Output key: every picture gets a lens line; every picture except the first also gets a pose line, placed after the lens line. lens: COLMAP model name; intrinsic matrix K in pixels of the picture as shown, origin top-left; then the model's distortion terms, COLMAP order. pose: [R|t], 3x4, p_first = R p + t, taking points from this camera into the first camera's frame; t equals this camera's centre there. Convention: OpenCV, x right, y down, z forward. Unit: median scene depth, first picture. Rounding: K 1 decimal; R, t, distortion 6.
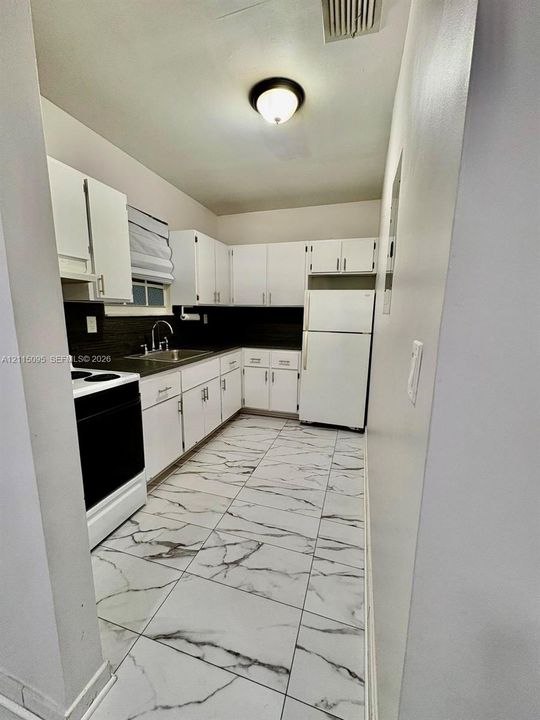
lens RADIAL K [[287.4, 0, 268.4], [0, 287.4, 361.9], [0, 0, 1]] dist [-0.000548, 0.001395]
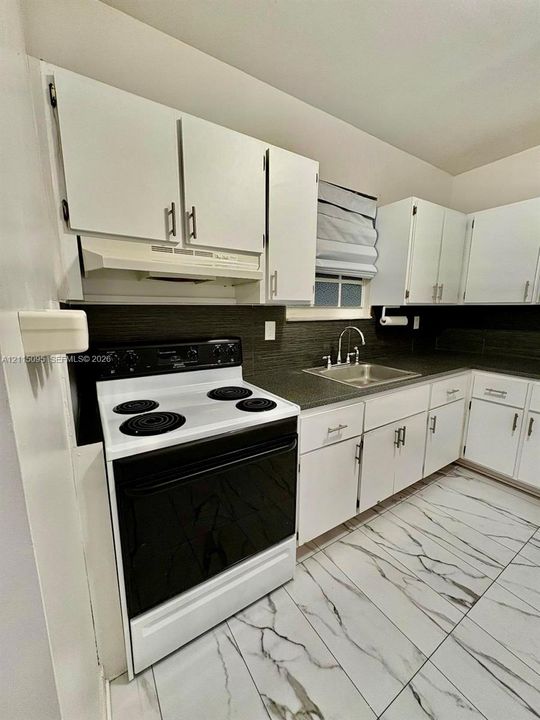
lens RADIAL K [[287.4, 0, 271.5], [0, 287.4, 361.1], [0, 0, 1]] dist [-0.000548, 0.001395]
pose [[0.773763, 0.105879, -0.624564, -0.051914], [-0.101129, 0.993935, 0.043210, -0.066130], [0.625351, 0.029727, 0.779777, 0.282994]]
